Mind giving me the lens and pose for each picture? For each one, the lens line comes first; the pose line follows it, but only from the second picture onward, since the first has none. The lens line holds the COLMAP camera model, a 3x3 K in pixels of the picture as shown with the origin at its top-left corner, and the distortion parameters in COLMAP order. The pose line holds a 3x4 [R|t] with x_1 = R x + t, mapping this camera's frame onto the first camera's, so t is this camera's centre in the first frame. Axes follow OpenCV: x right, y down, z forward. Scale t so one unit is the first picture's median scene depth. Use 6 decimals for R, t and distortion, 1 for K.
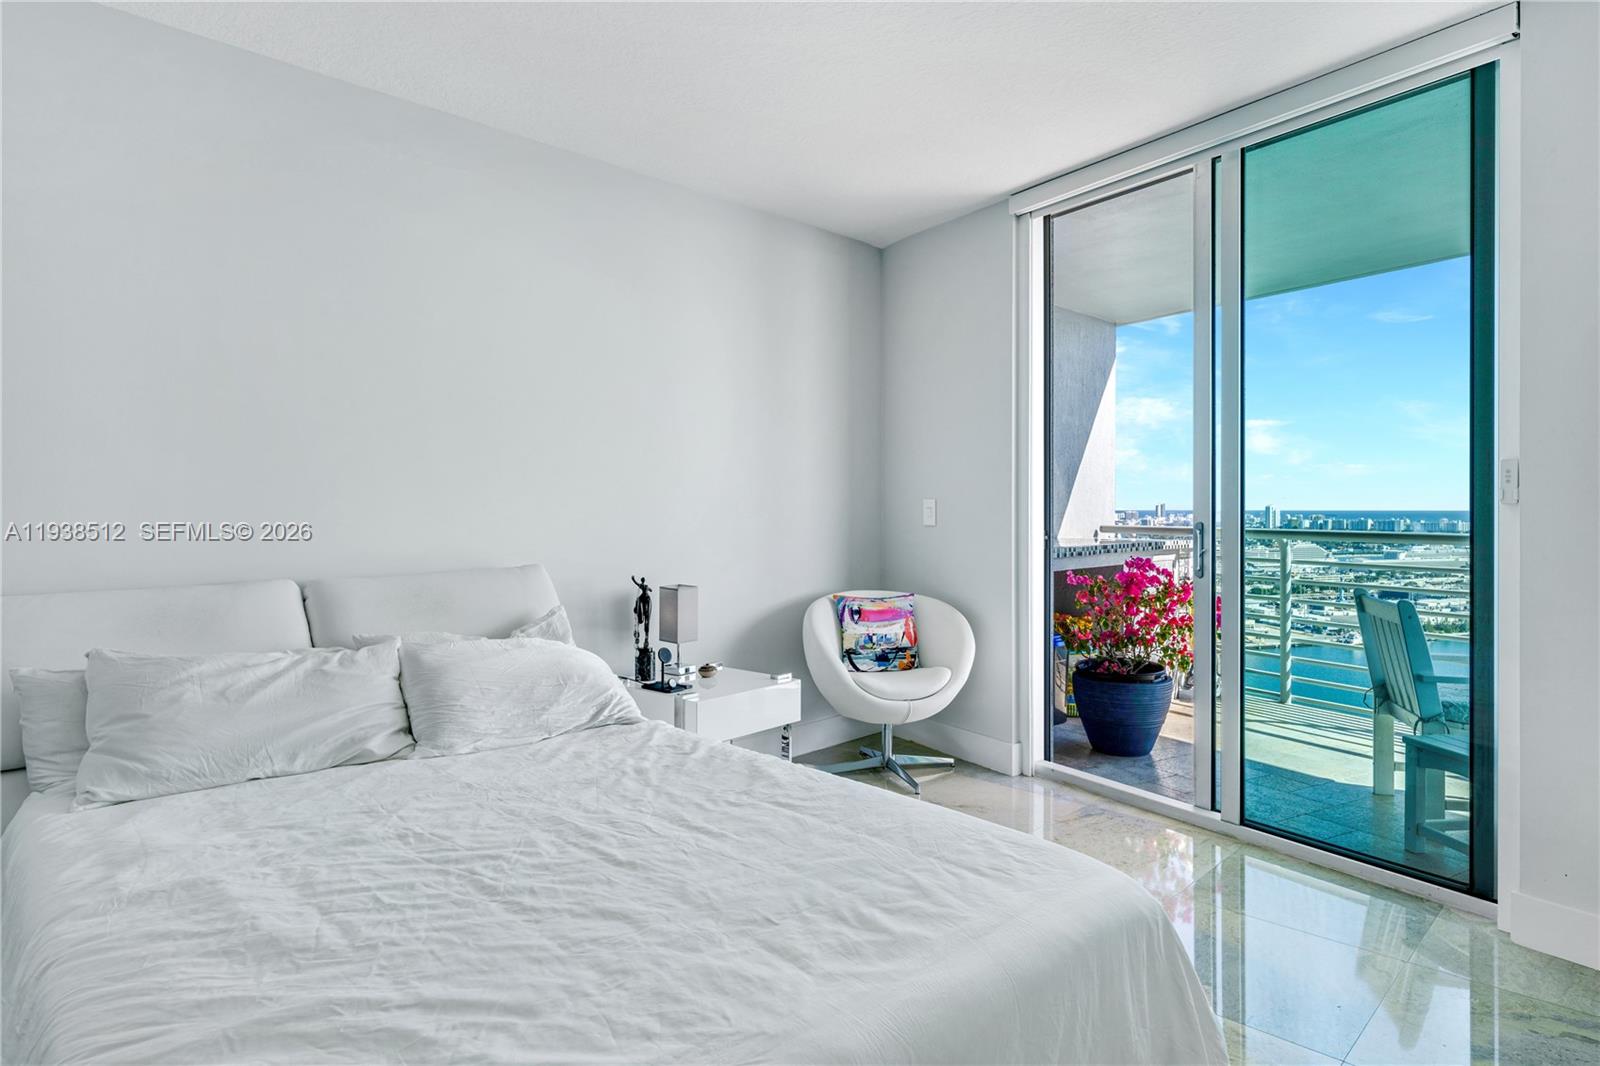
lens RADIAL K [[934.2, 0, 808.4], [0, 934.2, 524.8], [0, 0, 1]] dist [0.003924, -0.003507]
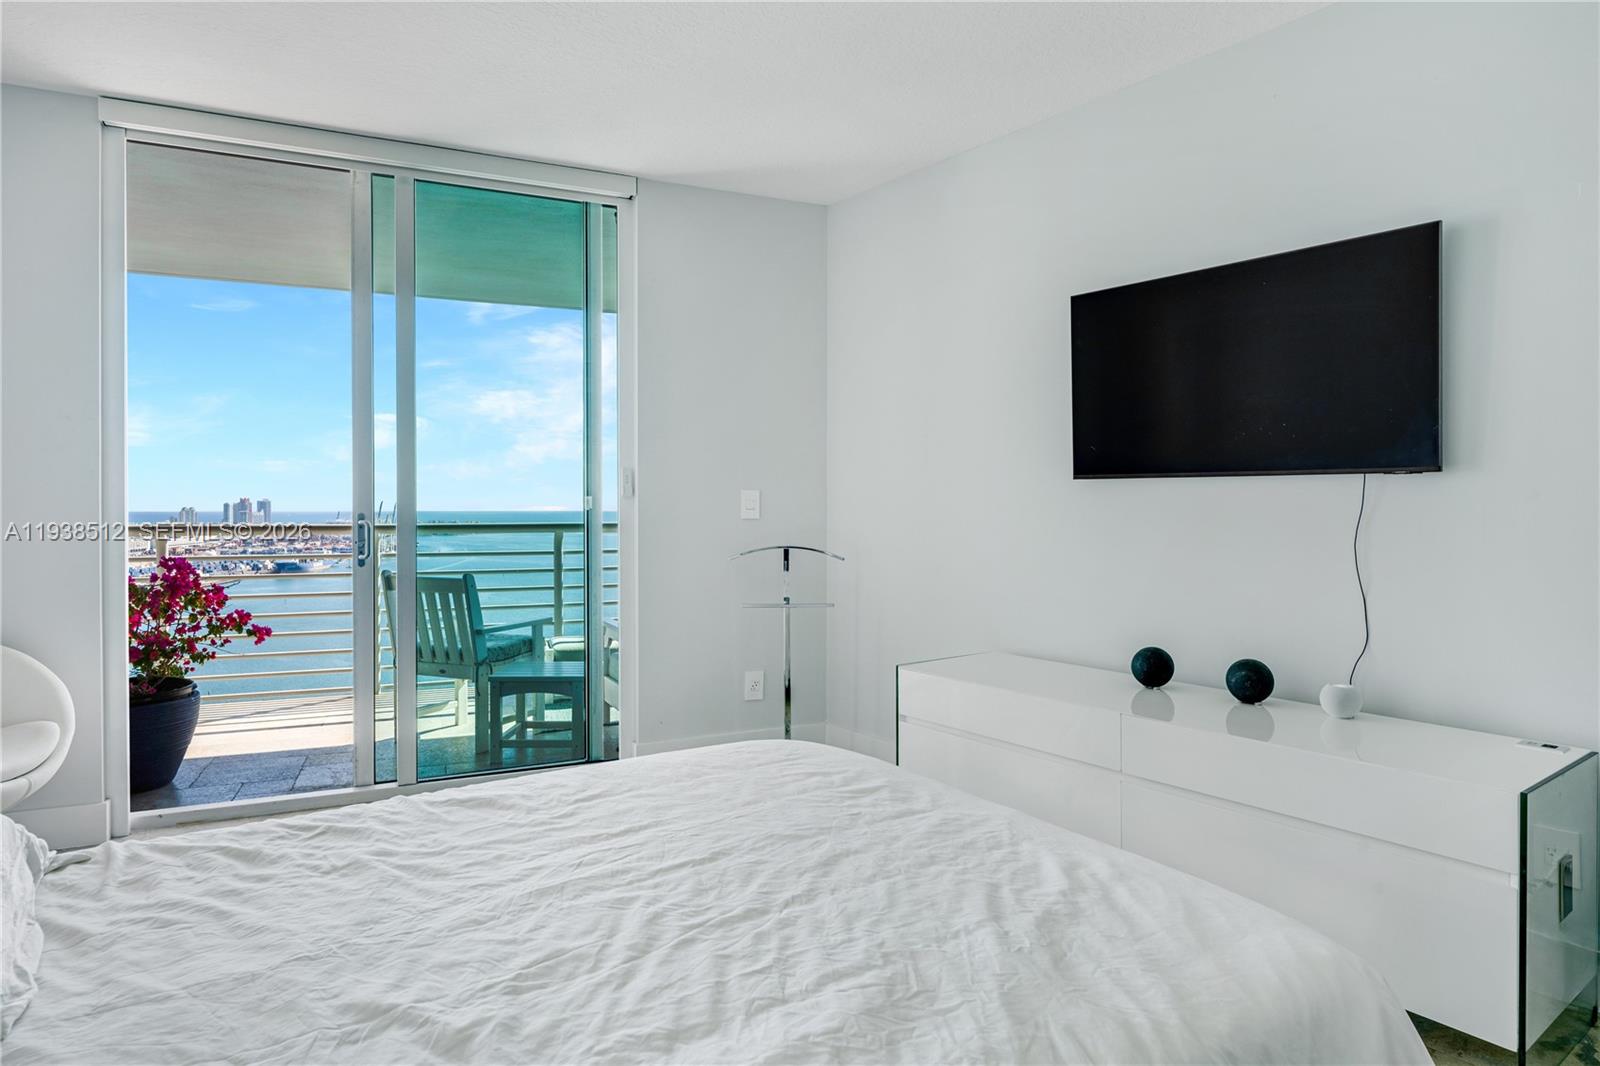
lens RADIAL K [[934.2, 0, 794.8], [0, 934.2, 518.6], [0, 0, 1]] dist [0.003924, -0.003507]
pose [[0.141160, -0.011532, 0.989920, -1.028169], [0.020765, 0.999747, 0.008686, 0.007875], [-0.989769, 0.019330, 0.141364, 0.704185]]
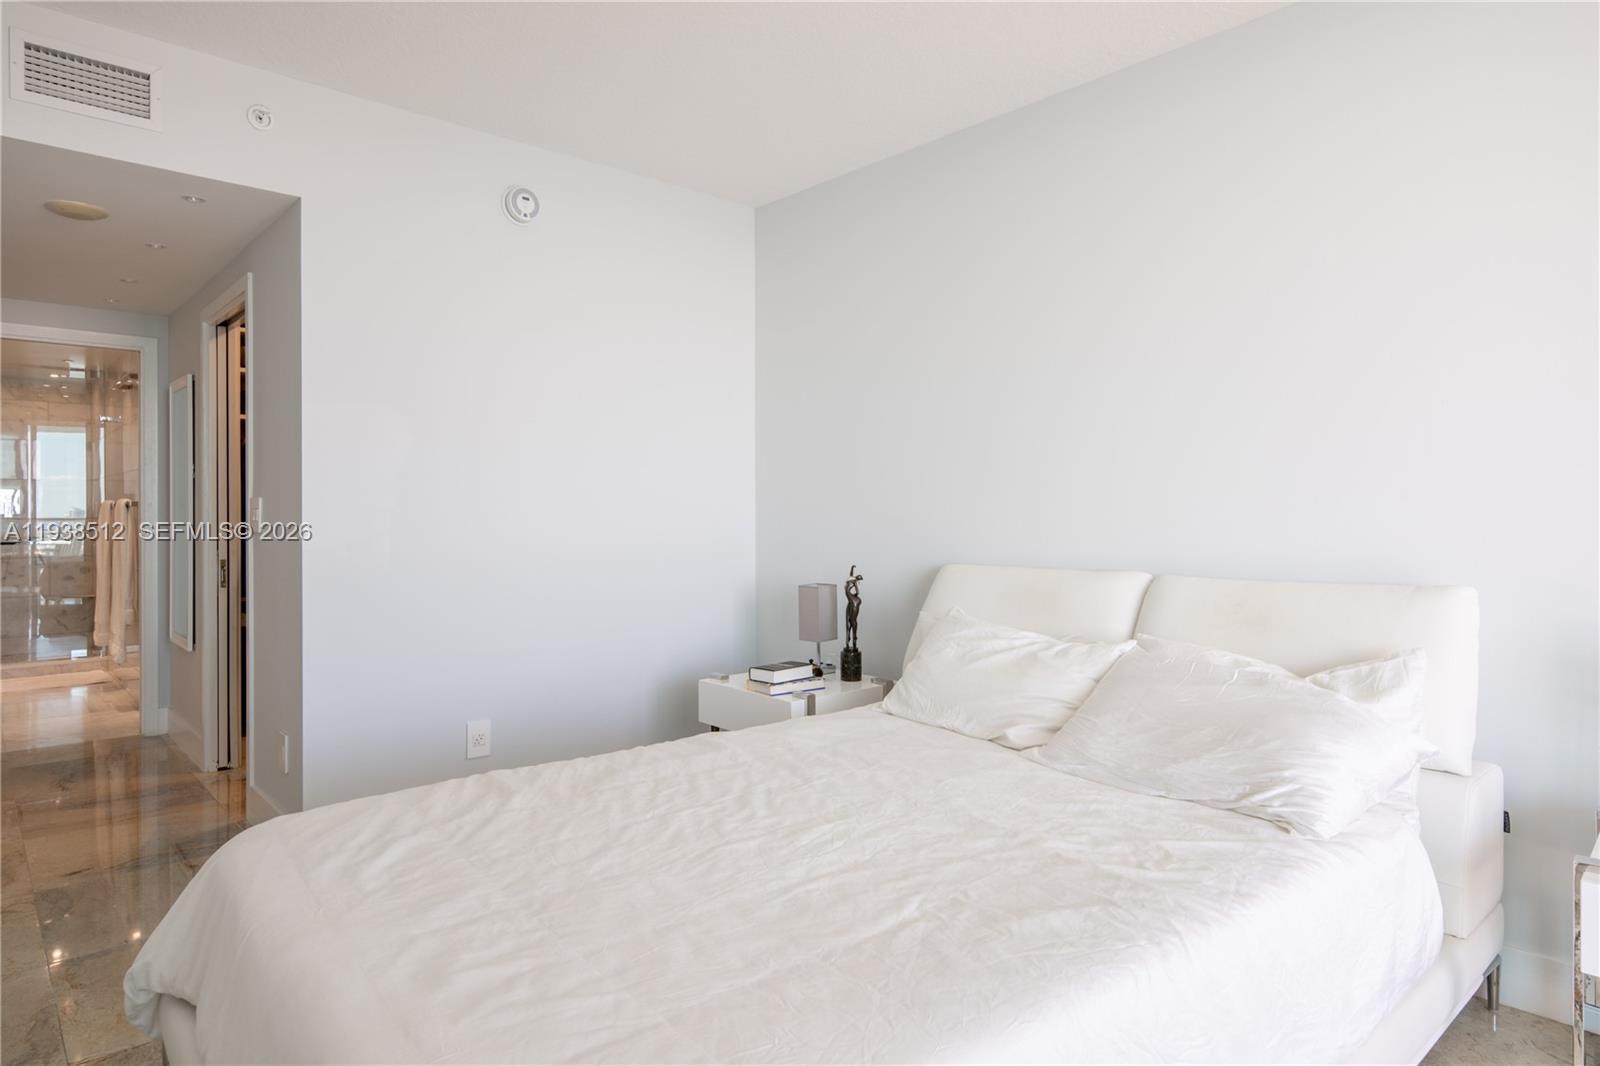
lens RADIAL K [[934.2, 0, 784.0], [0, 934.2, 524.7], [0, 0, 1]] dist [0.003924, -0.003507]
pose [[-0.076110, 0.017599, -0.996944, 0.712078], [-0.020627, 0.999602, 0.019221, -0.005182], [0.996886, 0.022027, -0.075716, 1.041312]]
